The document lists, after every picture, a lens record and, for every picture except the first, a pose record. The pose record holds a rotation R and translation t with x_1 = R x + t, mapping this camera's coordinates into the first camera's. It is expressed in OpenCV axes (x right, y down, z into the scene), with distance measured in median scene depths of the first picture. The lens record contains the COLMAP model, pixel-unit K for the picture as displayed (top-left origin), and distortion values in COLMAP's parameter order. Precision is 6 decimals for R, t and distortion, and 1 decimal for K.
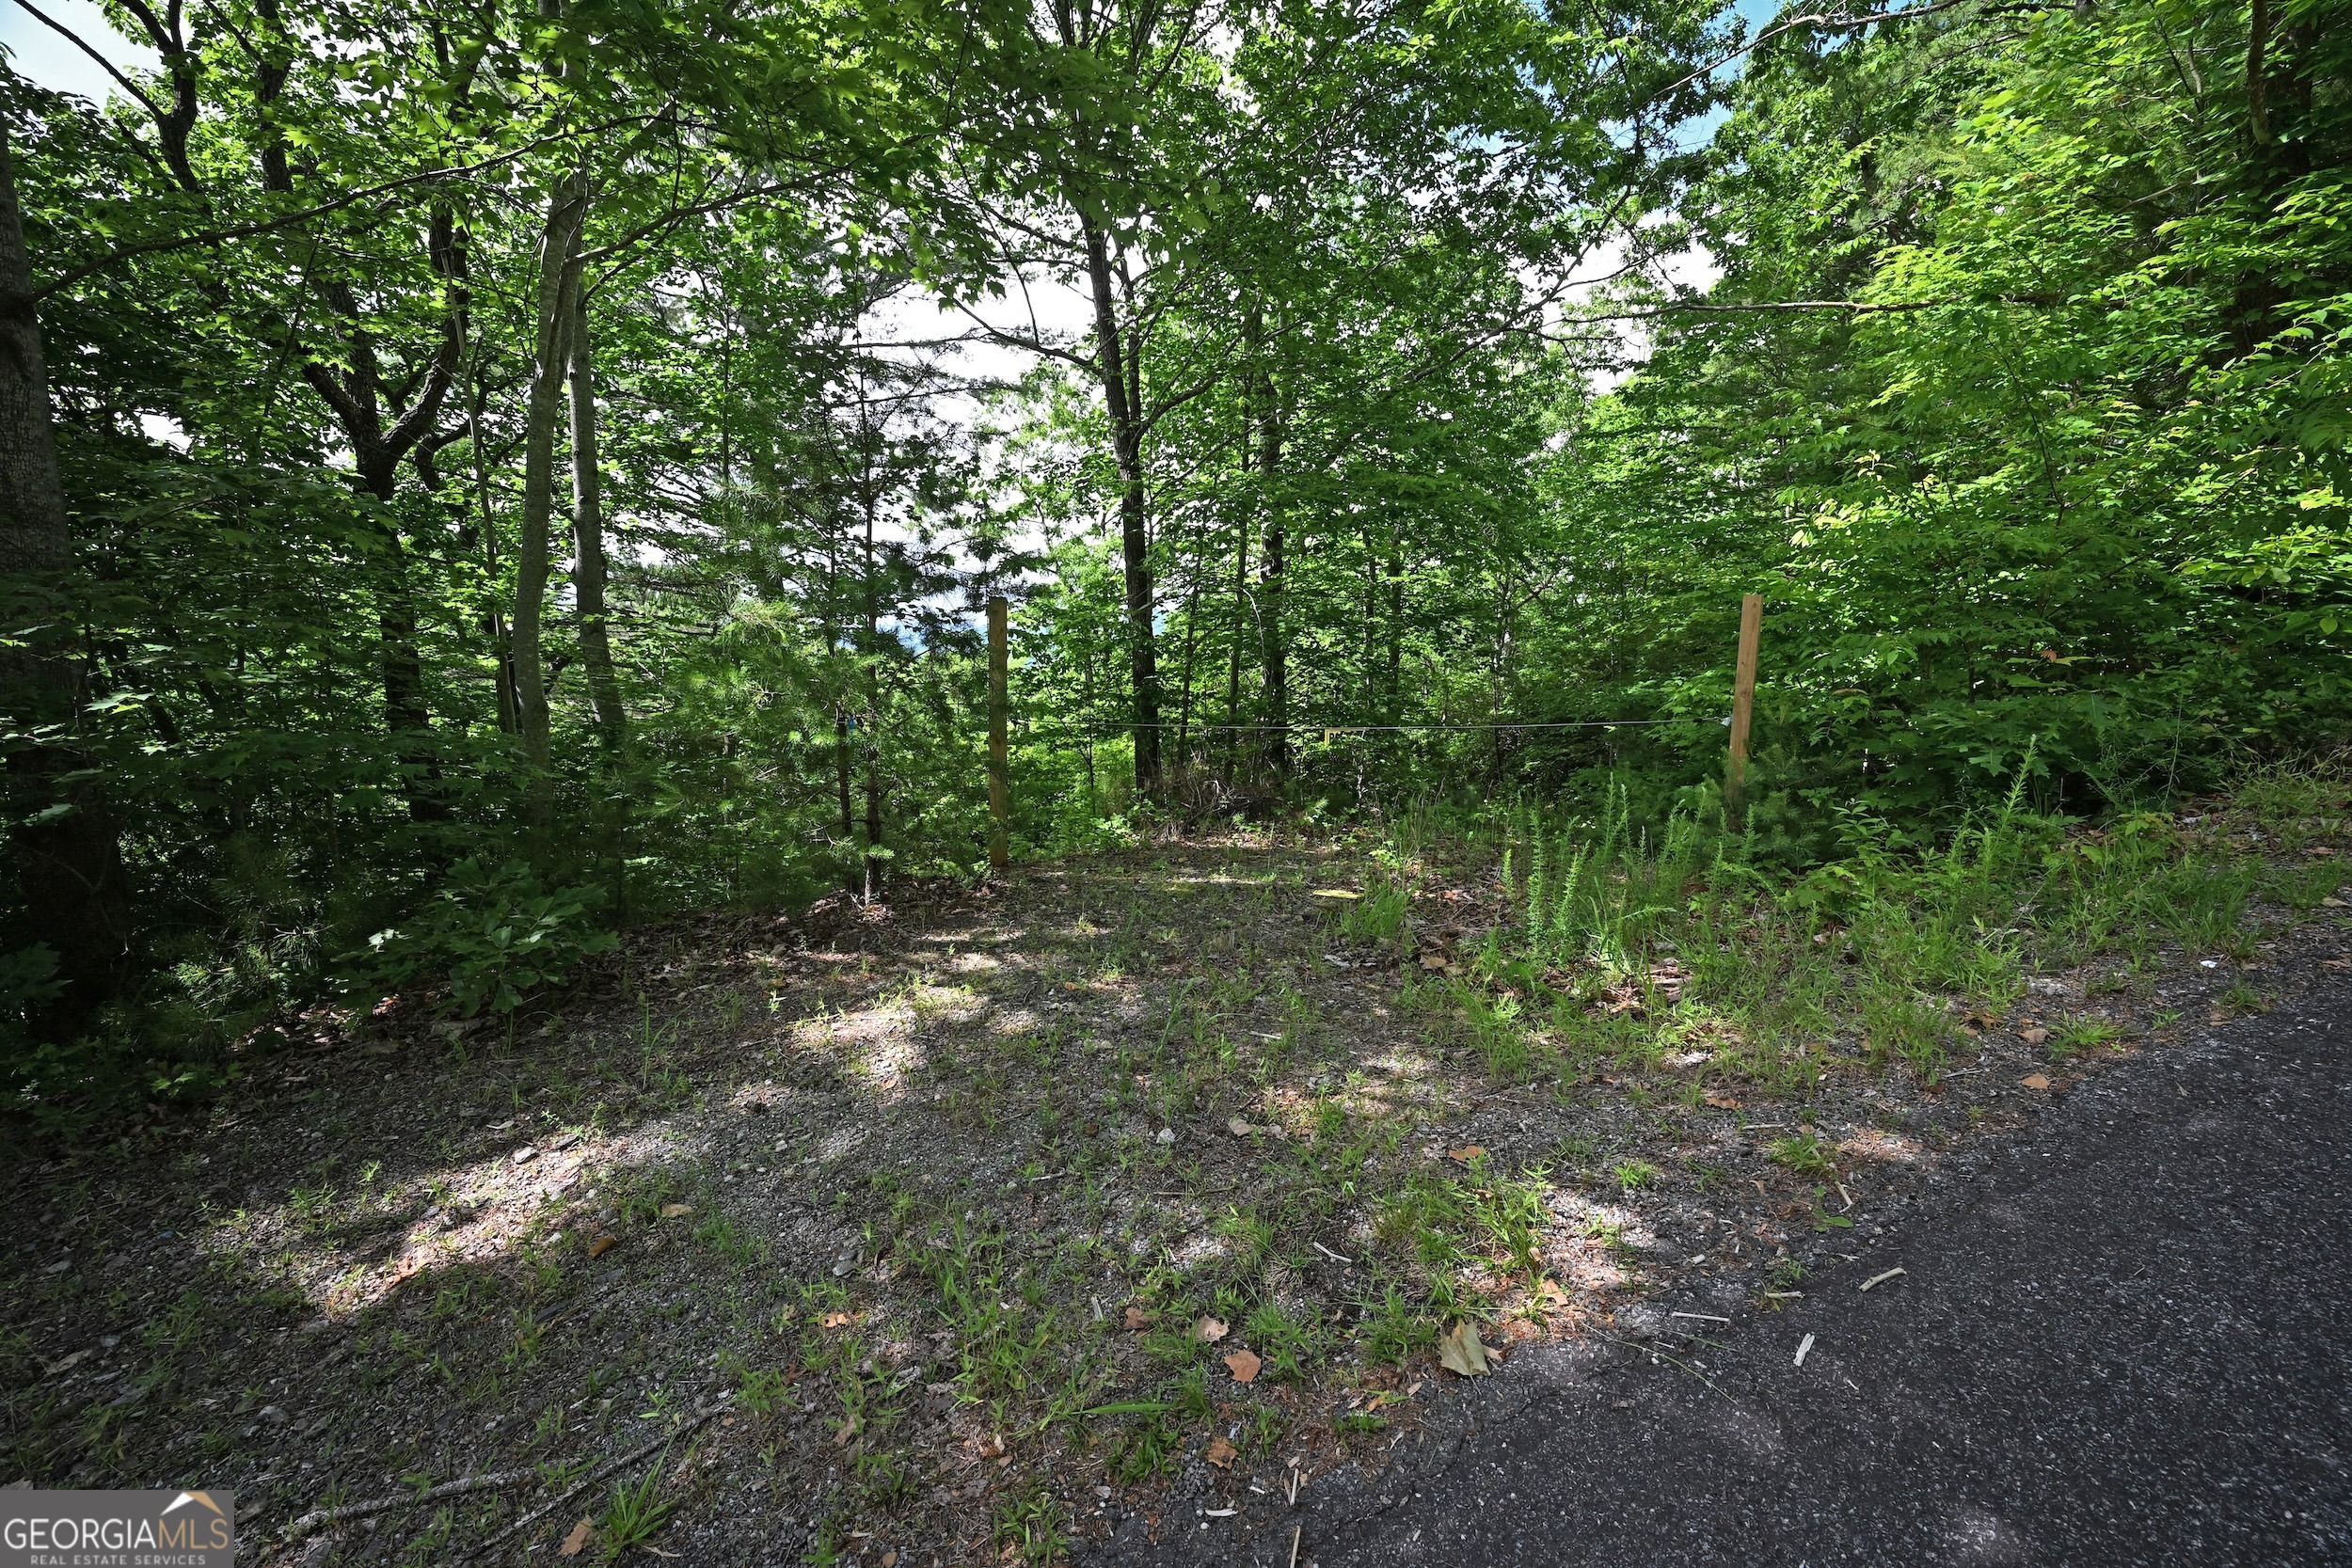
lens RADIAL K [[920.5, 0, 1186.0], [0, 920.5, 766.9], [0, 0, 1]] dist [0.004453, 0.000626]
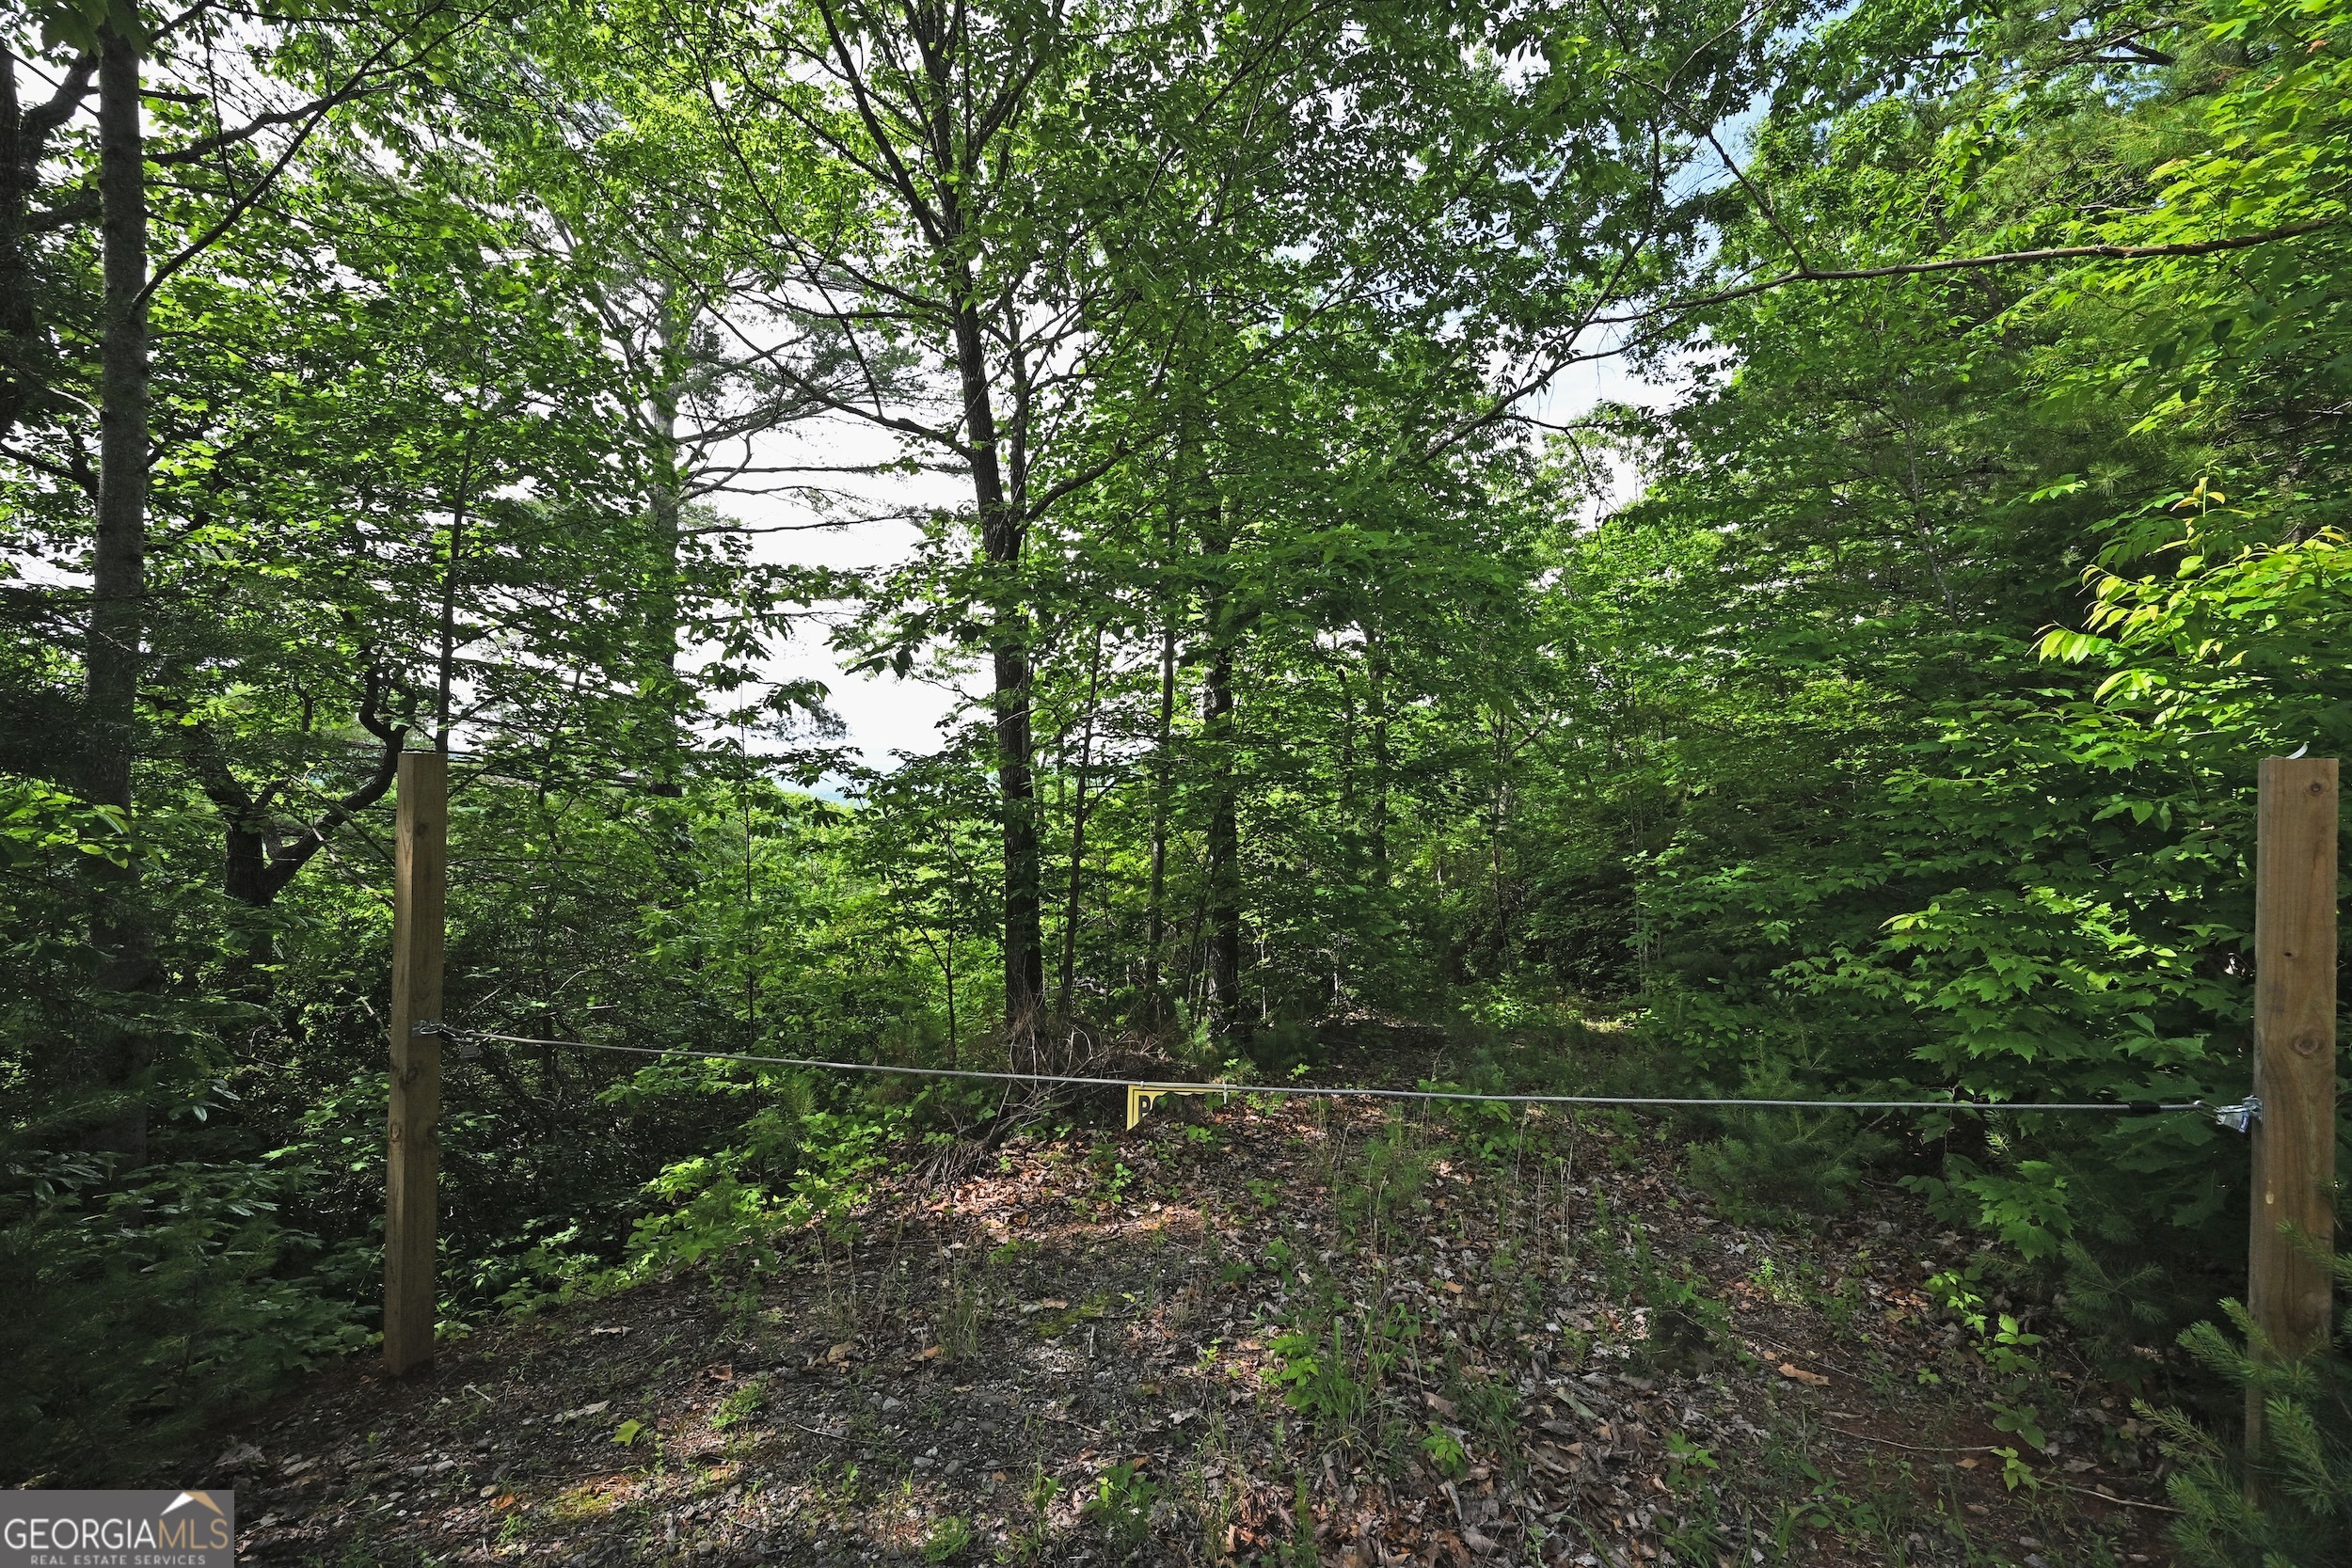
lens RADIAL K [[920.5, 0, 1199.6], [0, 920.5, 783.3], [0, 0, 1]] dist [0.004453, 0.000626]
pose [[0.999844, -0.002544, 0.017461, 0.085519], [0.004868, 0.990913, -0.134415, -0.056580], [-0.016960, 0.134479, 0.990771, 0.287463]]
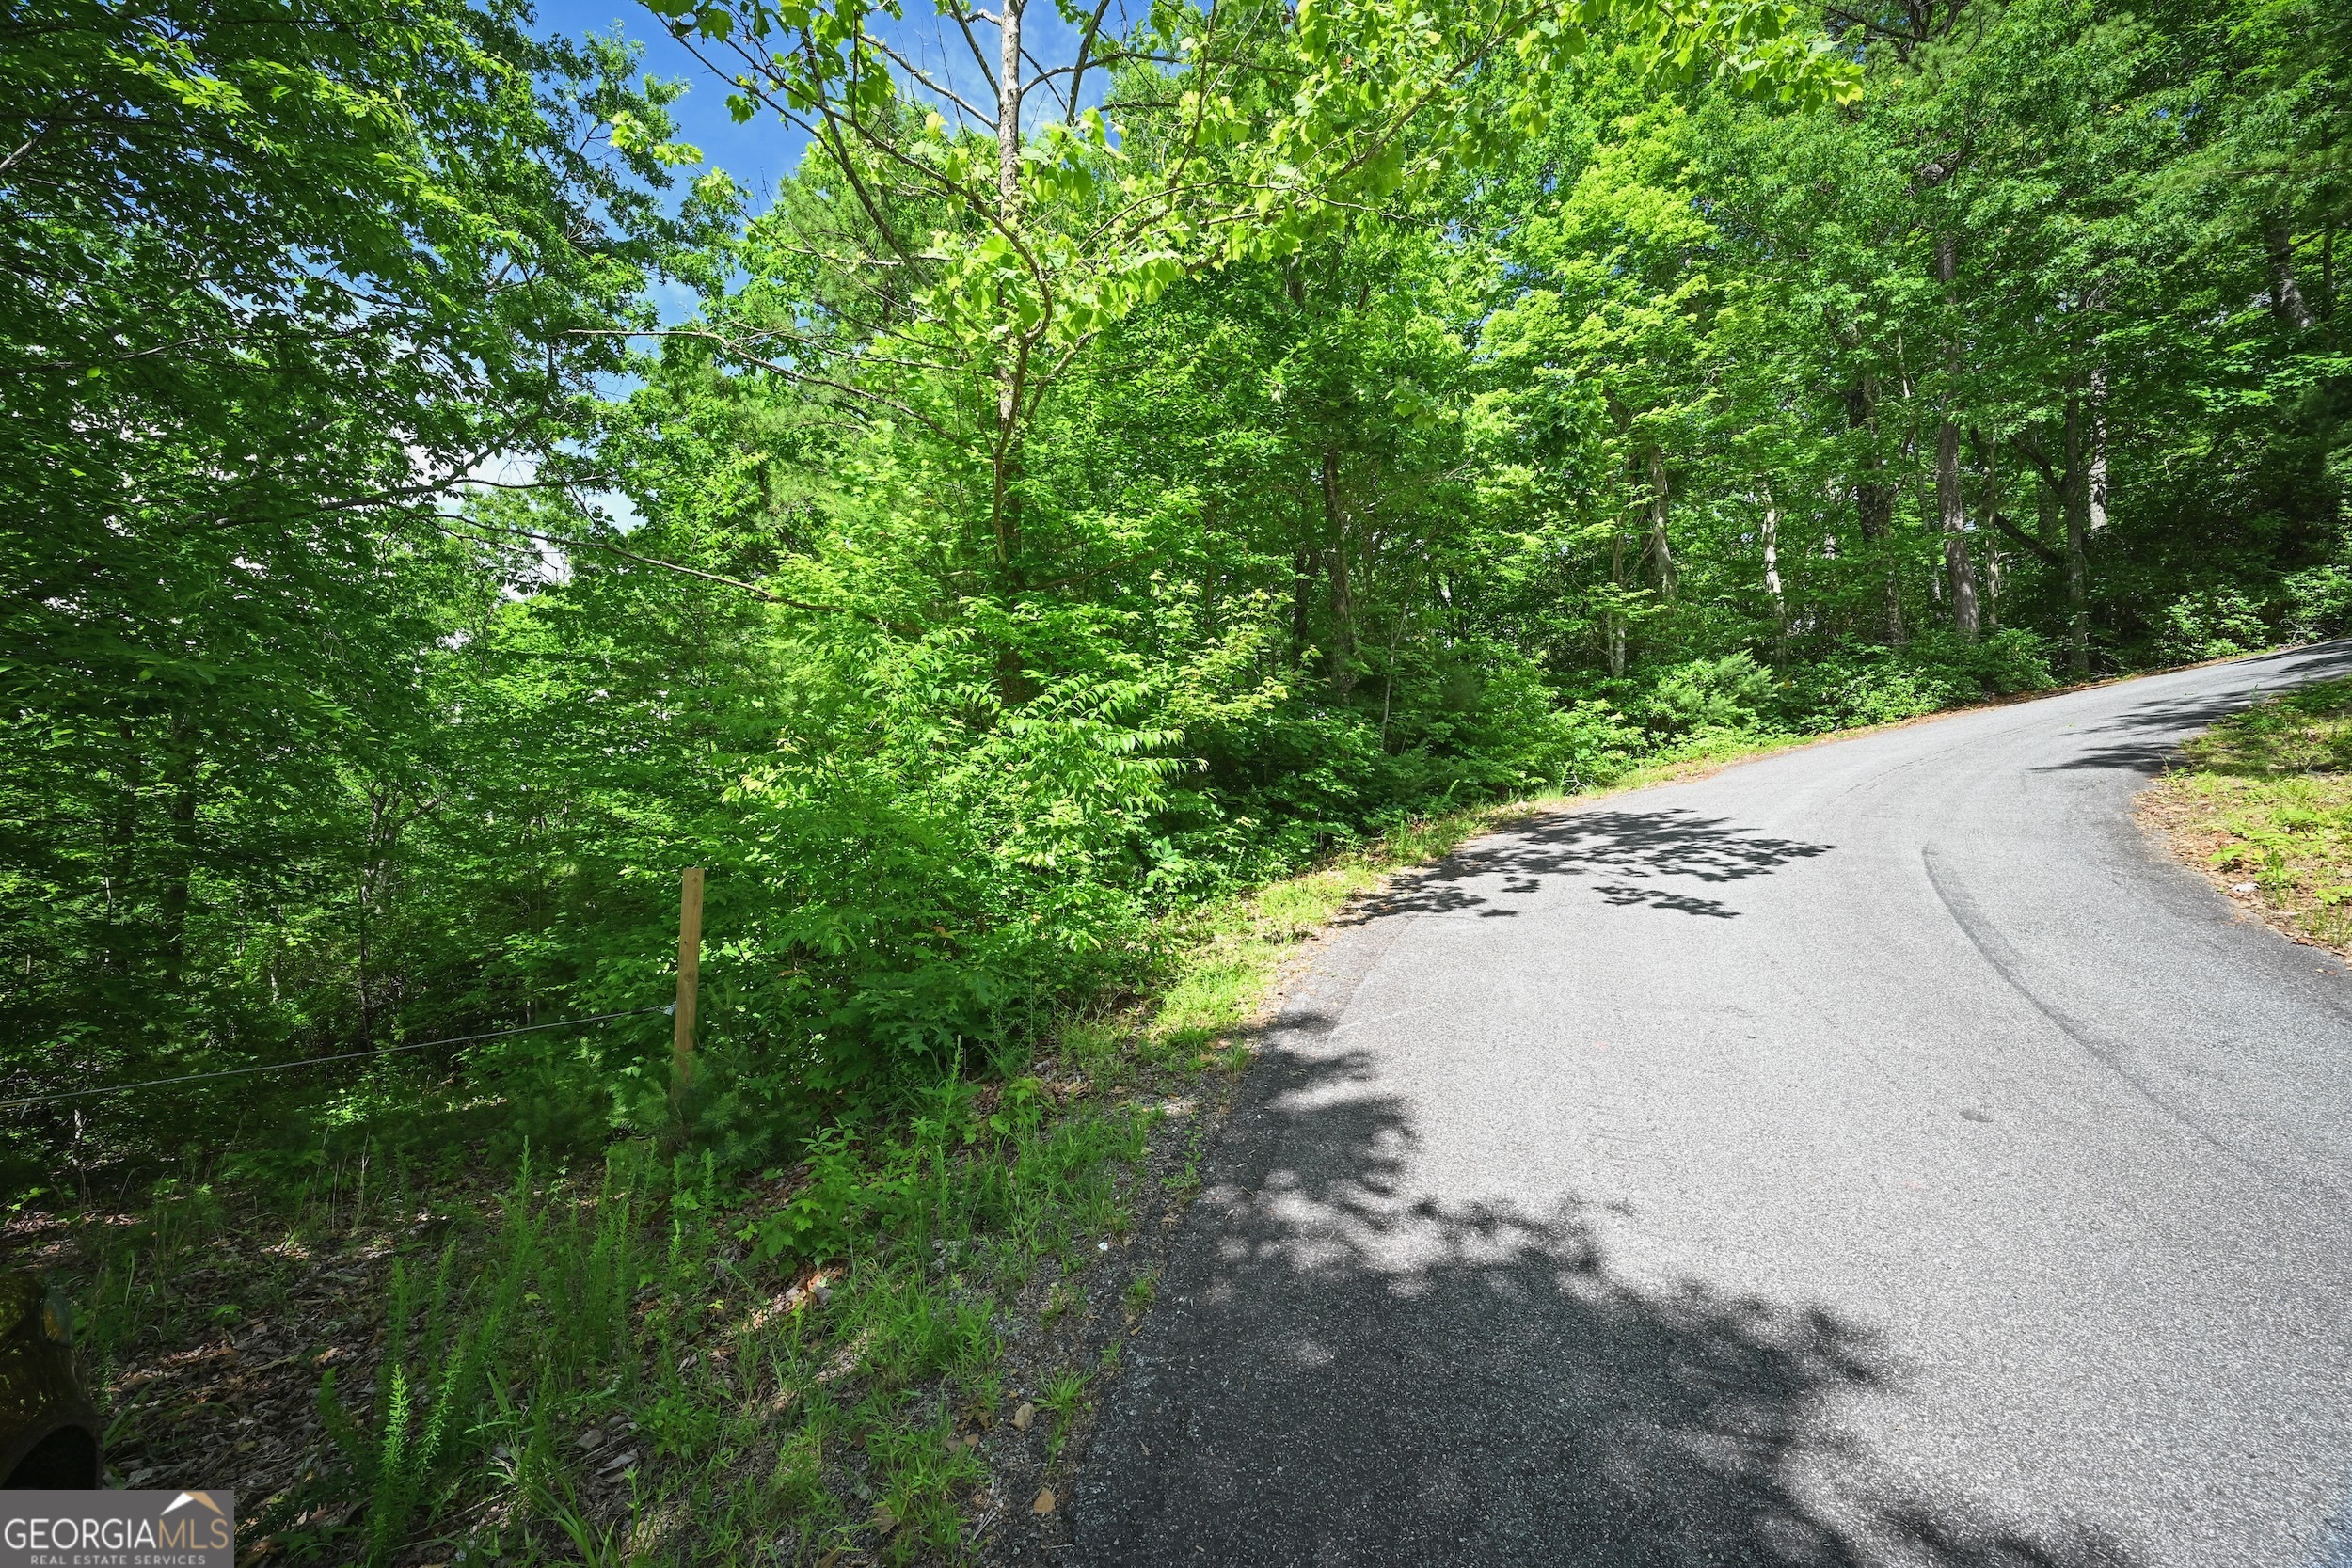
lens RADIAL K [[920.5, 0, 1157.5], [0, 920.5, 785.6], [0, 0, 1]] dist [0.004453, 0.000626]
pose [[0.517532, 0.074313, 0.852431, 0.026498], [0.109035, 0.982373, -0.151839, -0.033341], [-0.848688, 0.171526, 0.500307, 0.055993]]
